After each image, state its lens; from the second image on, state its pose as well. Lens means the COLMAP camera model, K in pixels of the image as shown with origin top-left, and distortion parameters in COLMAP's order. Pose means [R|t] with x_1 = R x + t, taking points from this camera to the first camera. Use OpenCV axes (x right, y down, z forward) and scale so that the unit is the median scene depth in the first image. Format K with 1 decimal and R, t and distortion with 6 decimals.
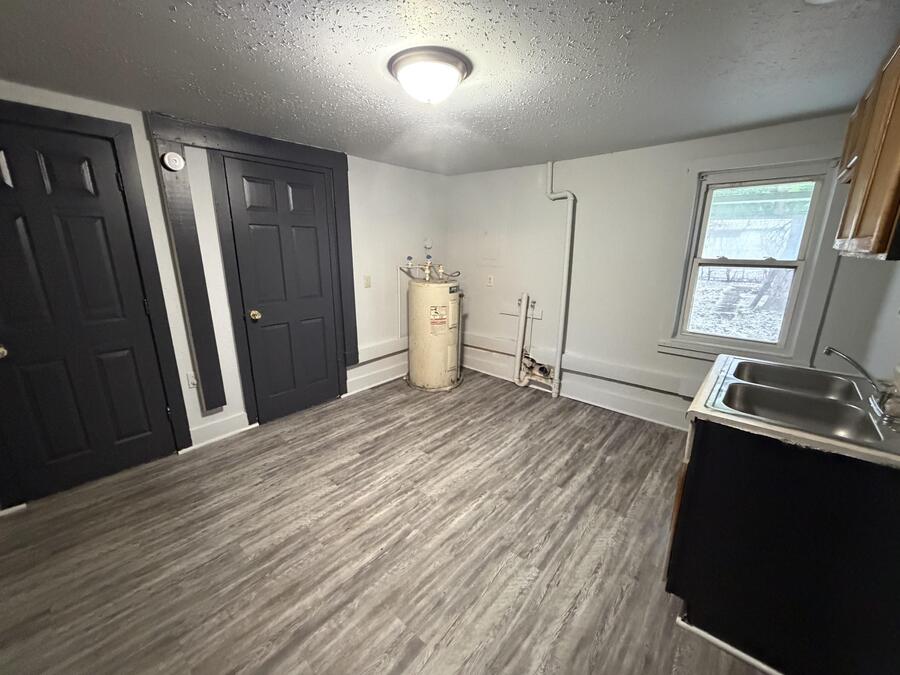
lens RADIAL K [[360.5, 0, 451.1], [0, 360.5, 342.0], [0, 0, 1]] dist [-0.001052, 0.000625]
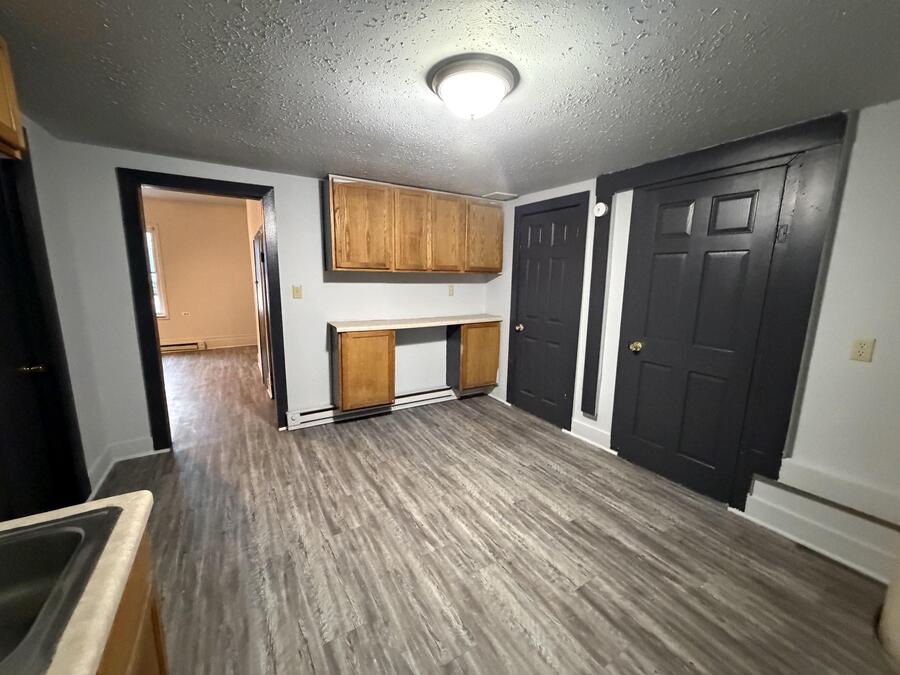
lens RADIAL K [[360.5, 0, 445.4], [0, 360.5, 343.1], [0, 0, 1]] dist [-0.001052, 0.000625]
pose [[-0.316101, 0.168085, -0.933717, 0.708729], [-0.256947, 0.932230, 0.254804, -0.272014], [0.913268, 0.320460, -0.251490, 1.058086]]
